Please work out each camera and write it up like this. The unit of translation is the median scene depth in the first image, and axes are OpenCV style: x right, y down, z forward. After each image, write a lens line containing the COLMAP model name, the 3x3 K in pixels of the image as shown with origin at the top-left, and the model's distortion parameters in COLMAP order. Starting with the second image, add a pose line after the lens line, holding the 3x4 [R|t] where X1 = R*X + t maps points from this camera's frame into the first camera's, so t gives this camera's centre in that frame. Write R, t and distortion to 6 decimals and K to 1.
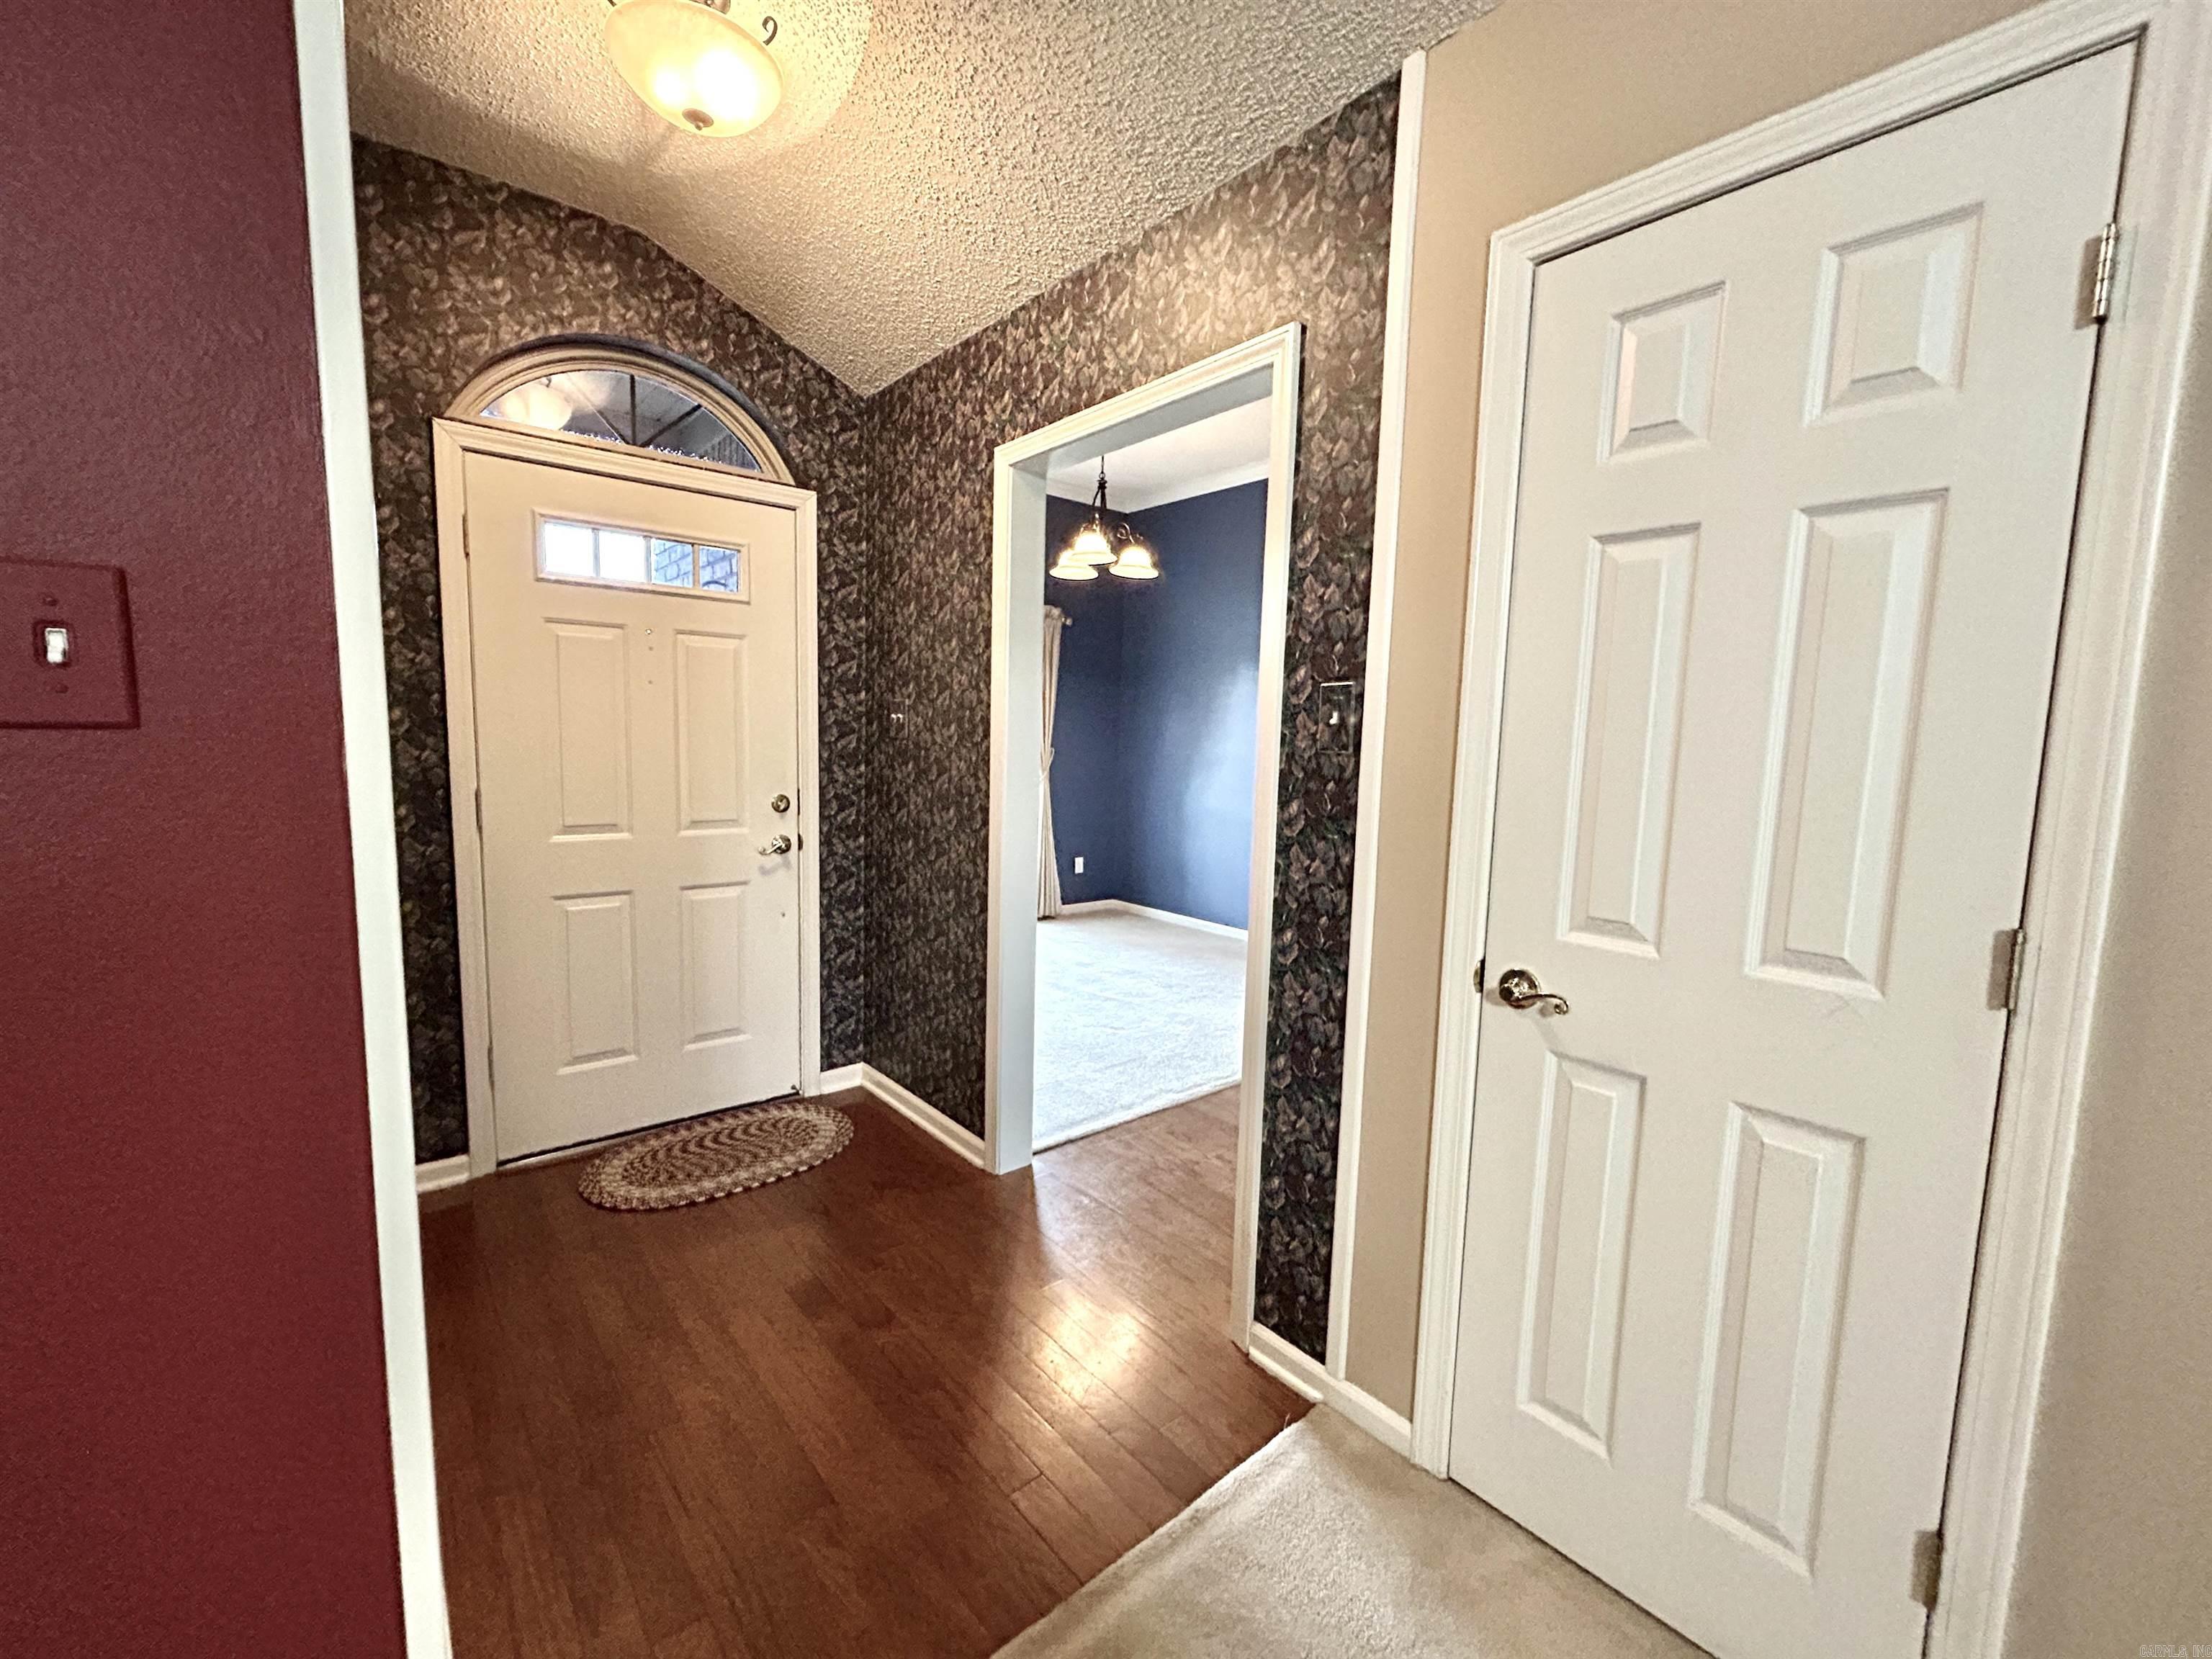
lens RADIAL K [[896.3, 0, 1102.7], [0, 896.3, 826.0], [0, 0, 1]] dist [-0.001205, 0.000585]
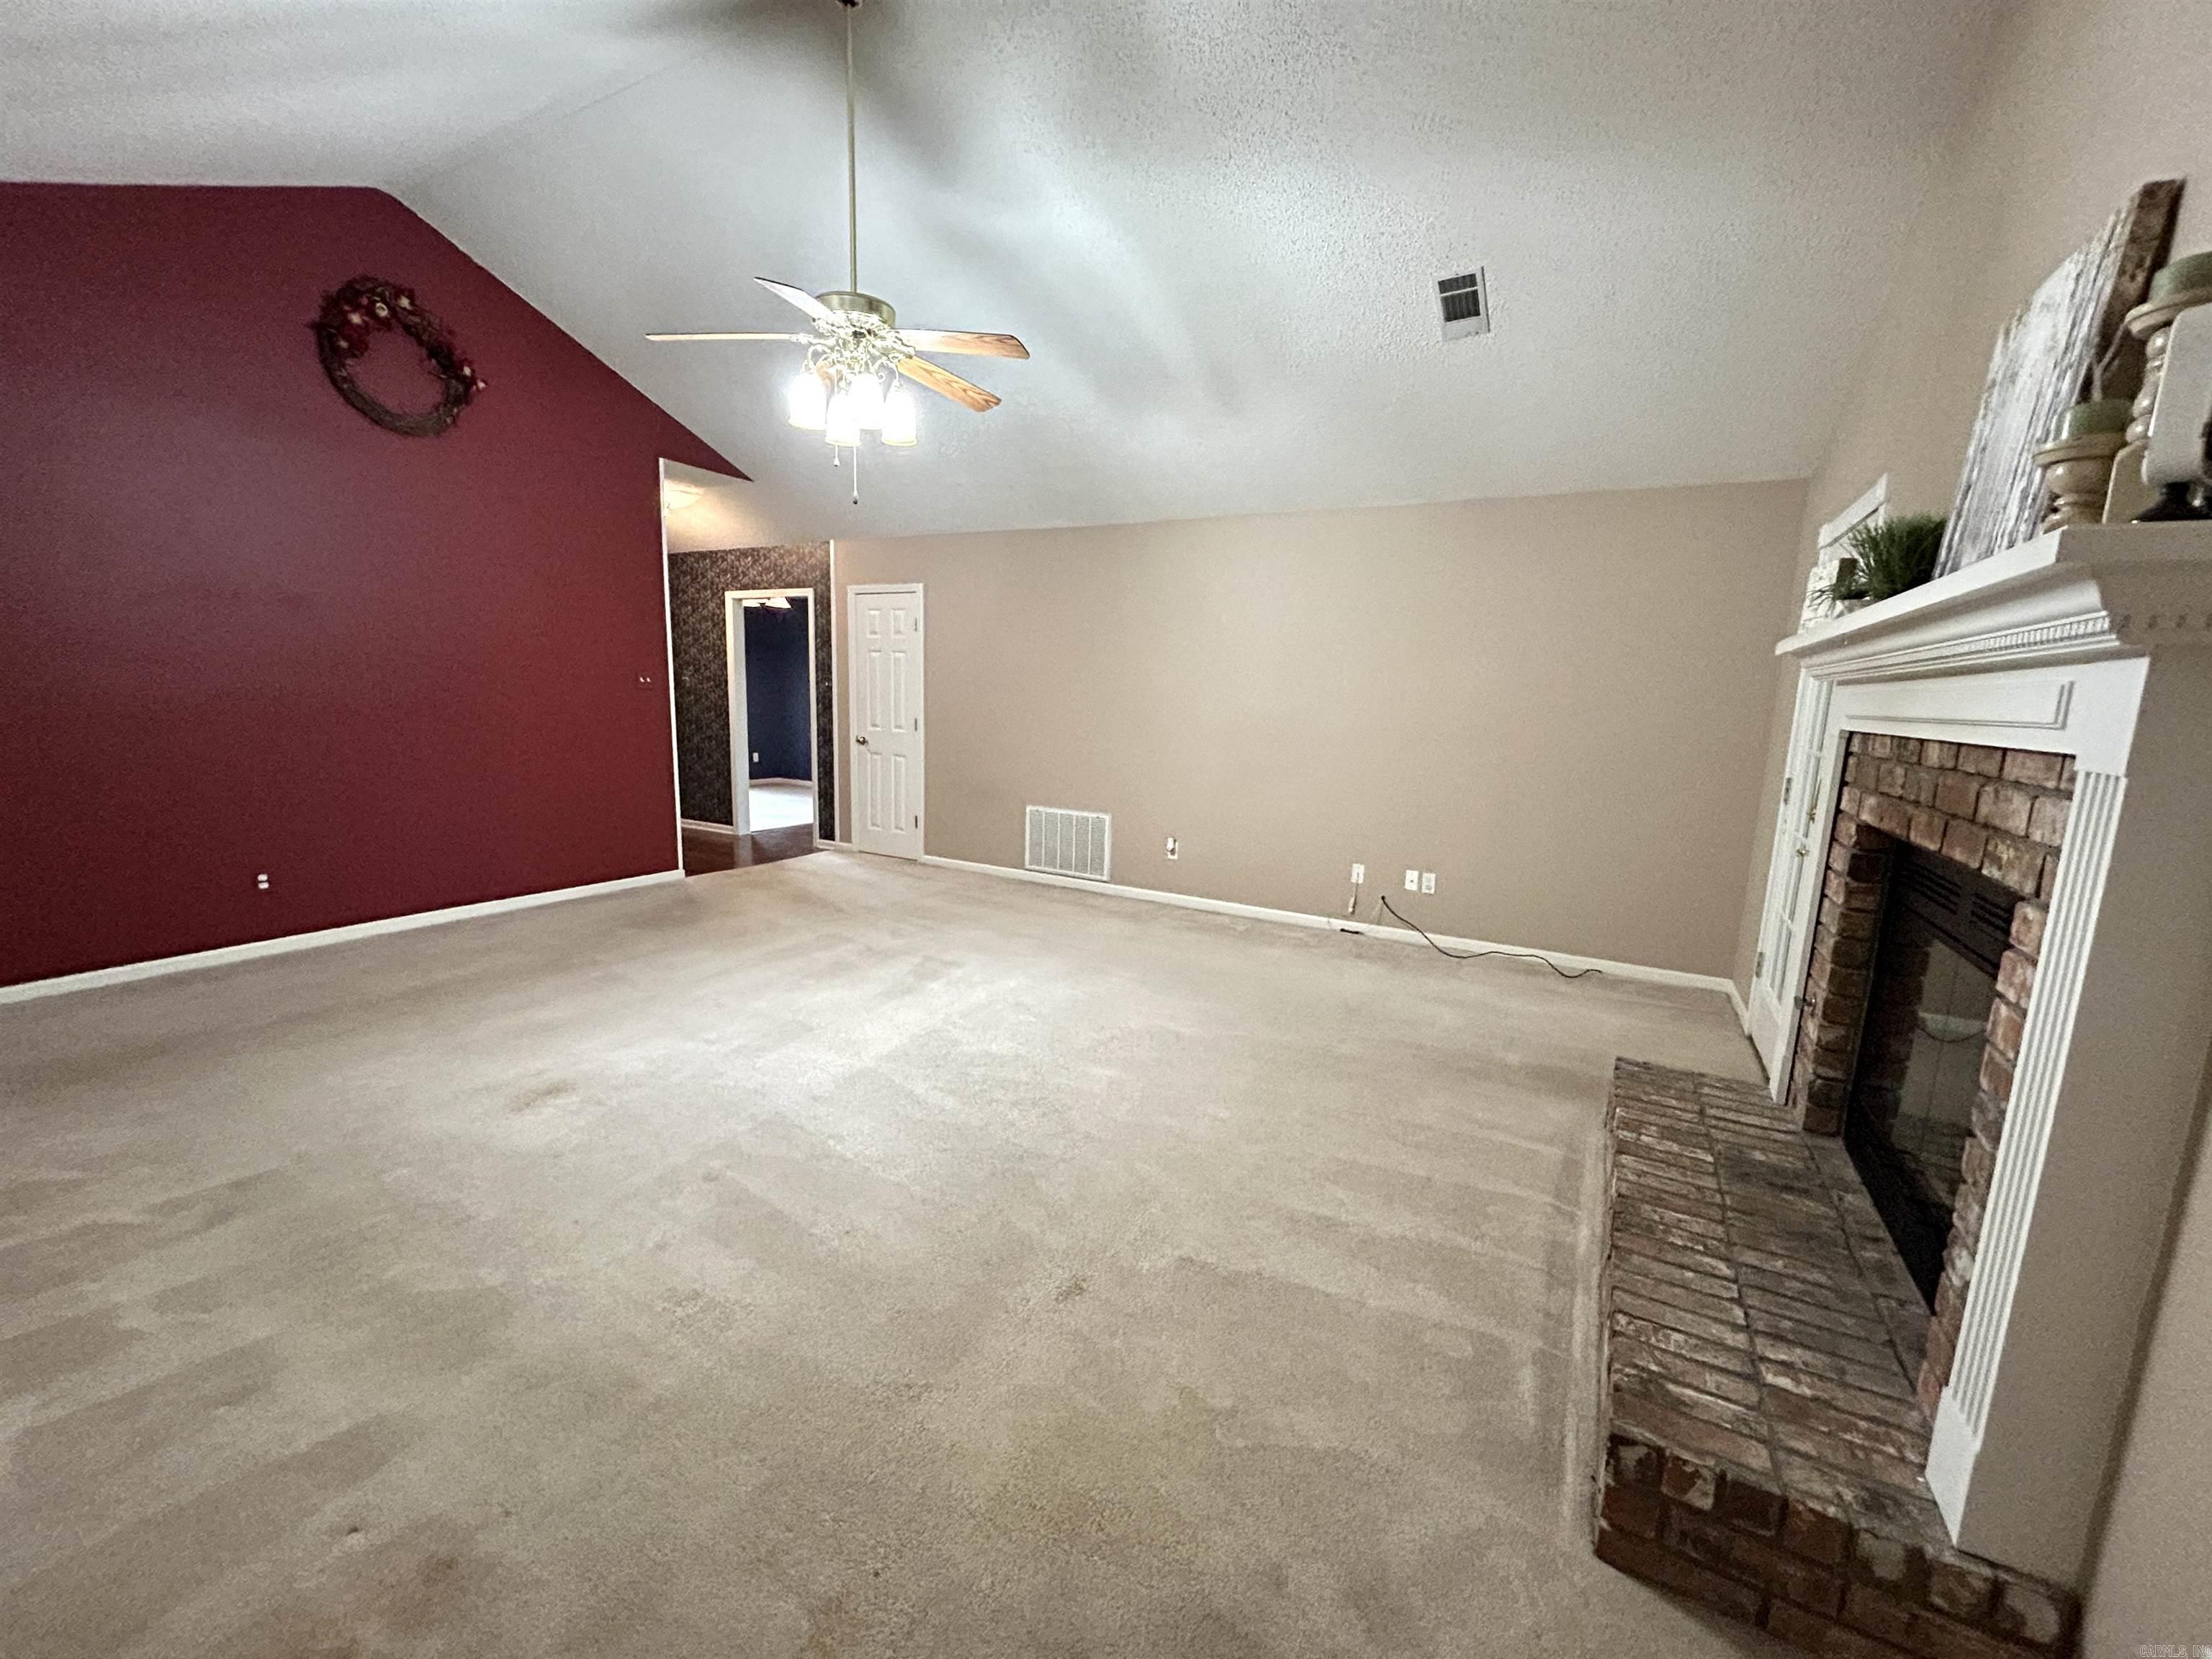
lens RADIAL K [[896.3, 0, 1111.9], [0, 896.3, 830.0], [0, 0, 1]] dist [-0.001205, 0.000585]
pose [[0.935417, -0.051968, 0.349706, 0.002070], [0.028568, 0.997014, 0.071745, 0.202903], [-0.352390, -0.057121, 0.934108, -2.316369]]
